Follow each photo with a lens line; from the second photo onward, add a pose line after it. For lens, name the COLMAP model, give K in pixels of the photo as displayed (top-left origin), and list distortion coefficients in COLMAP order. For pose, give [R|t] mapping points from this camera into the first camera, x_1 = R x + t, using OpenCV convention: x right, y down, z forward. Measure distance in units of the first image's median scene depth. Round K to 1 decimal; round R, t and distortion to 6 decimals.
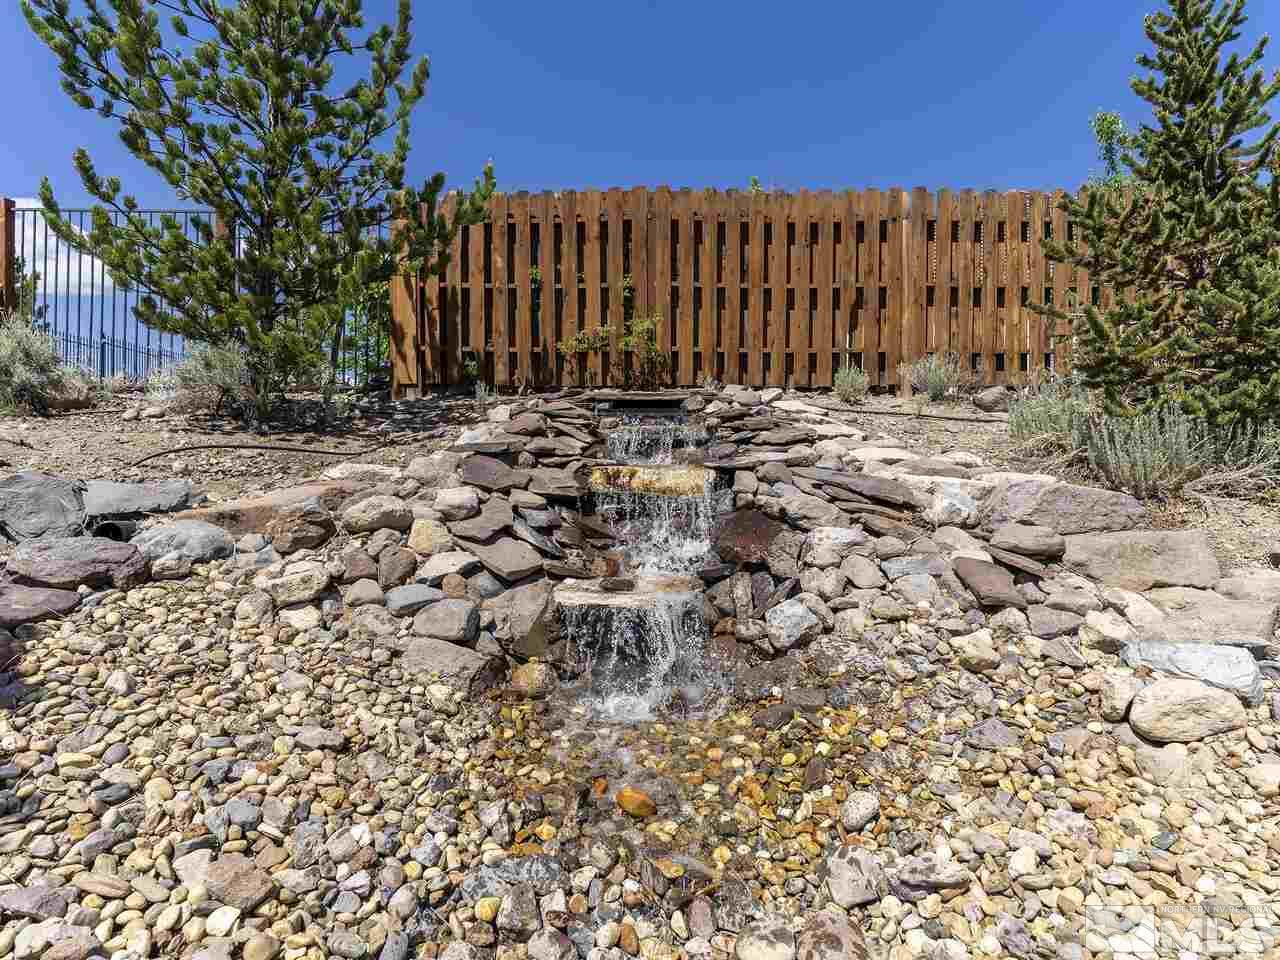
lens RADIAL K [[733.5, 0, 641.8], [0, 733.5, 478.3], [0, 0, 1]] dist [-0.006874, 0.003828]
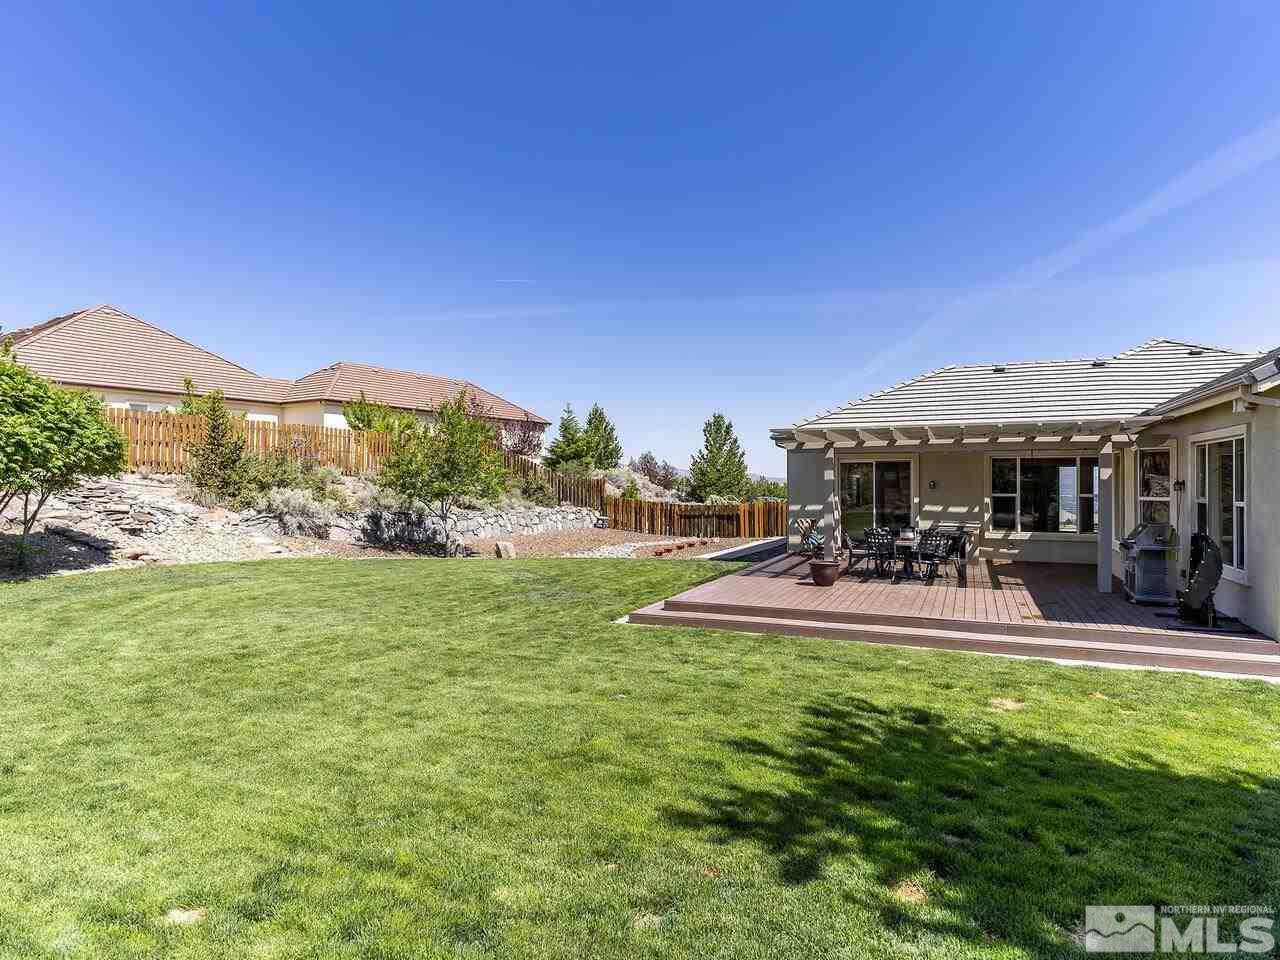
lens RADIAL K [[734.2, 0, 651.7], [0, 734.2, 483.6], [0, 0, 1]] dist [-0.001381, -0.000899]
pose [[0.363653, -0.007050, 0.931508, -1.818104], [-0.011943, 0.999854, 0.012230, -0.146687], [-0.931458, -0.015573, 0.363516, -2.314055]]
